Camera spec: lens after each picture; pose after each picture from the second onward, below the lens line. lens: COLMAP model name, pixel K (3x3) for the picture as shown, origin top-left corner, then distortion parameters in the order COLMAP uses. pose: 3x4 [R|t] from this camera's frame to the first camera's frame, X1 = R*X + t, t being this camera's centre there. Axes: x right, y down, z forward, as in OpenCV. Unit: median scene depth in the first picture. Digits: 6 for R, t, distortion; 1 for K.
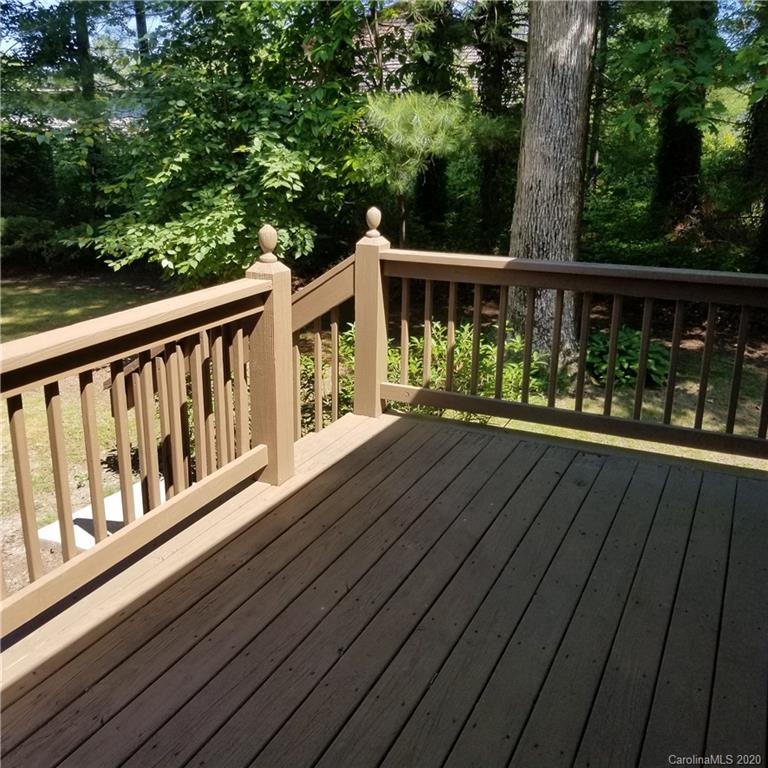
lens RADIAL K [[788.1, 0, 337.6], [0, 788.1, 382.5], [0, 0, 1]] dist [0.089743, -0.157372]
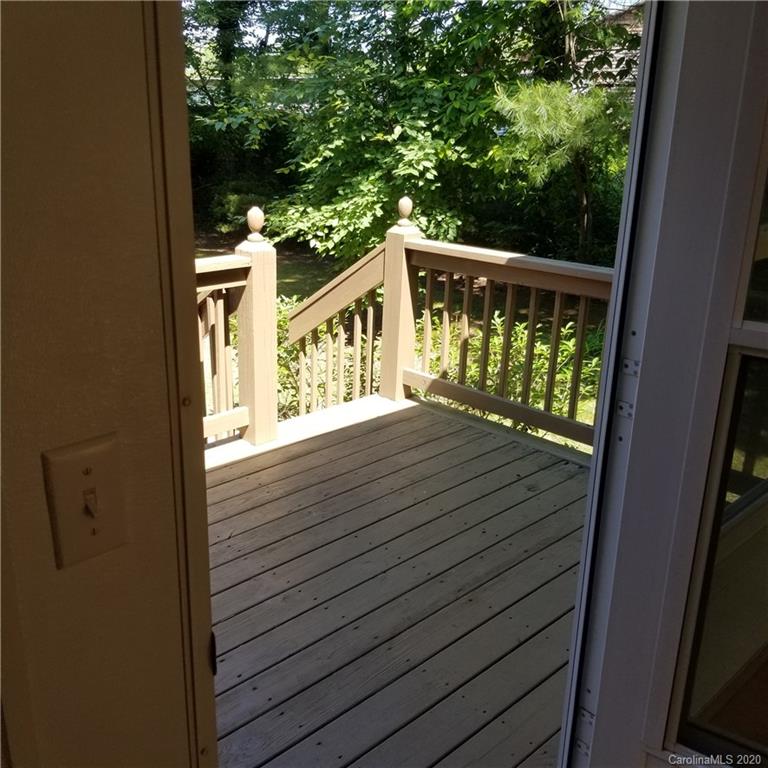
lens RADIAL K [[788.1, 0, 337.6], [0, 788.1, 382.5], [0, 0, 1]] dist [0.089743, -0.157372]
pose [[0.939514, 0.120173, -0.320736, 0.187432], [-0.115150, 0.992743, 0.034656, -0.004325], [0.322573, 0.004373, 0.946534, -0.000817]]
